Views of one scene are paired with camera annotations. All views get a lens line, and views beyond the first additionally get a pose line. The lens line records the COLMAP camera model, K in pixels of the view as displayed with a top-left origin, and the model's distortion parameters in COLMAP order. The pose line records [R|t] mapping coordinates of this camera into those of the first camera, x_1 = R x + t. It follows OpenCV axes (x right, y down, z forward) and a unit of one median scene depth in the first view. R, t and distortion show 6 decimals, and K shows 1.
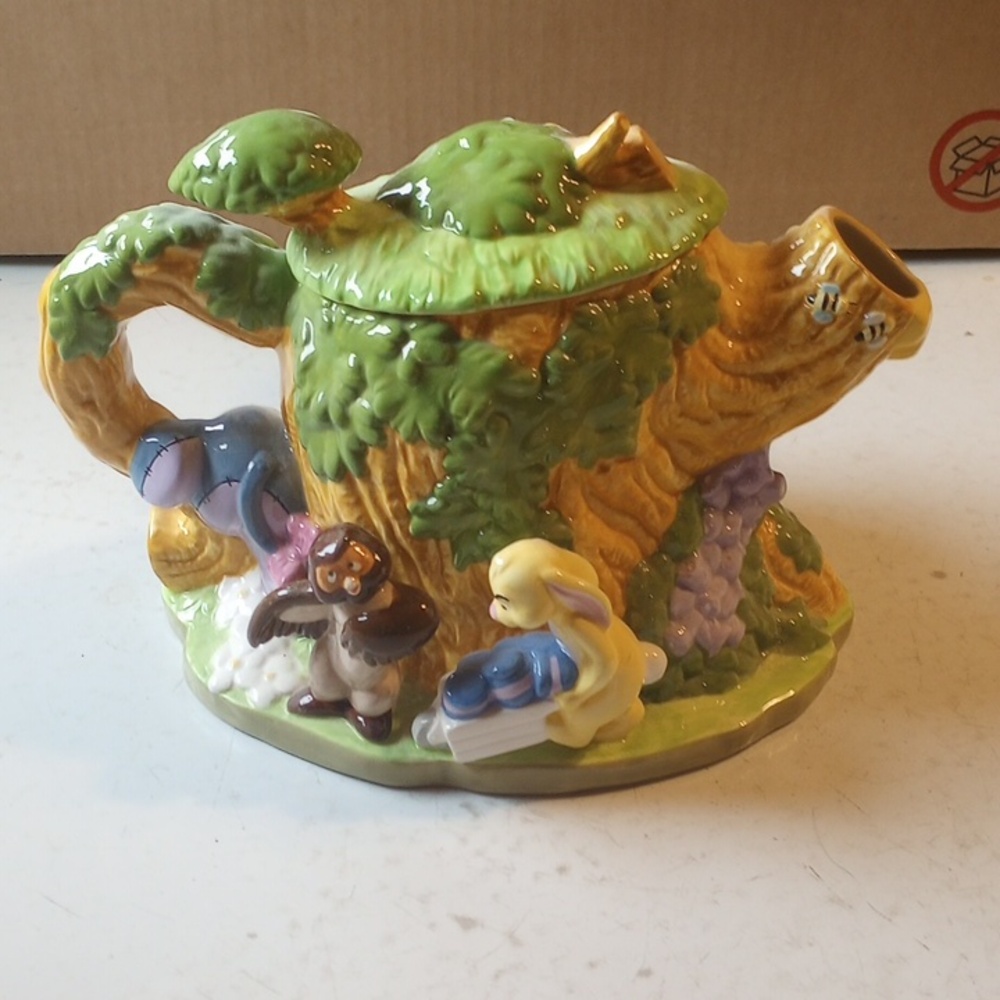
lens RADIAL K [[2146.6, 0, 501.7], [0, 2146.6, 404.1], [0, 0, 1]] dist [0.038750, 0.146848]
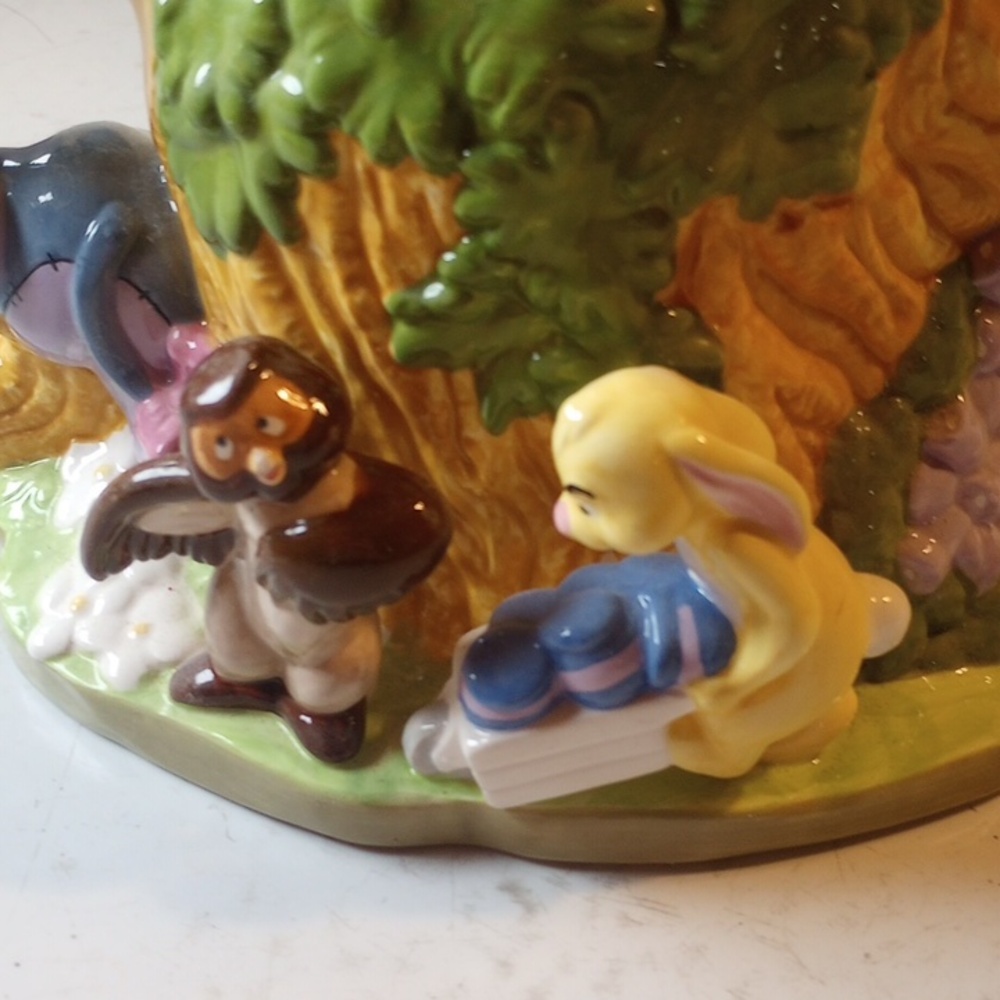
lens RADIAL K [[2146.6, 0, 501.7], [0, 2146.6, 404.1], [0, 0, 1]] dist [0.038750, 0.146848]
pose [[0.999615, -0.003855, -0.027481, -0.003950], [0.005815, 0.997414, 0.071629, 0.035574], [0.027134, -0.071762, 0.997053, 0.506735]]
